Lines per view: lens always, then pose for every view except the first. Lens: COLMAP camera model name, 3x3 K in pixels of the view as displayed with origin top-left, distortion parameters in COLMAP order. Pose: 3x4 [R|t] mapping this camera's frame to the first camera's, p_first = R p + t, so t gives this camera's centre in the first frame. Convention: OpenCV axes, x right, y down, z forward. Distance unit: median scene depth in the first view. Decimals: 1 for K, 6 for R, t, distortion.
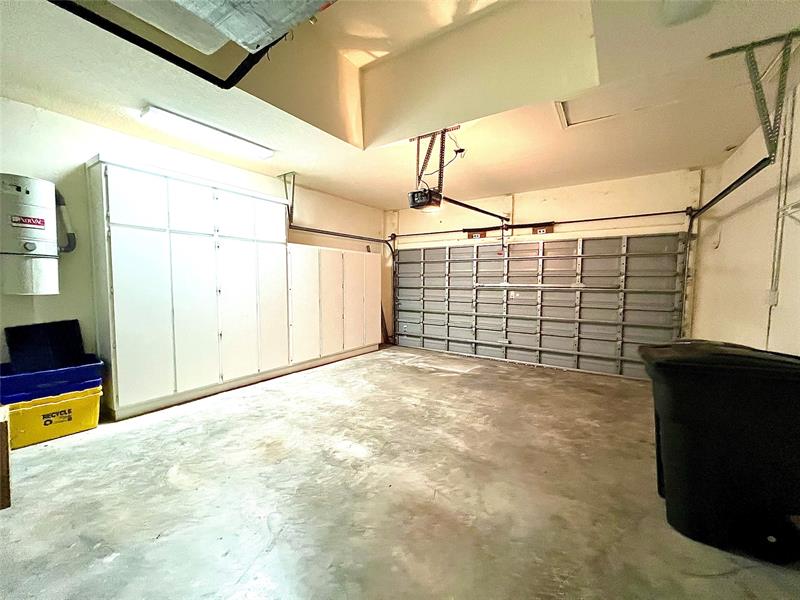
lens RADIAL K [[322.1, 0, 403.2], [0, 322.1, 299.5], [0, 0, 1]] dist [-0.011063, -0.000058]
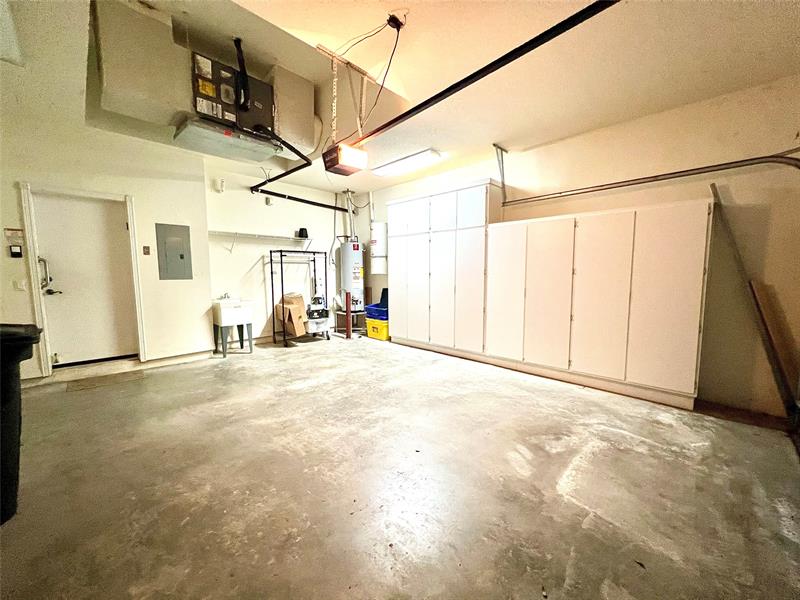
lens RADIAL K [[317.7, 0, 402.6], [0, 317.7, 303.7], [0, 0, 1]] dist [0.000191, -0.000108]
pose [[-0.189262, 0.090287, -0.977767, 0.878586], [-0.052878, 0.993382, 0.101964, -0.039173], [0.980502, 0.071000, -0.183235, 1.345091]]
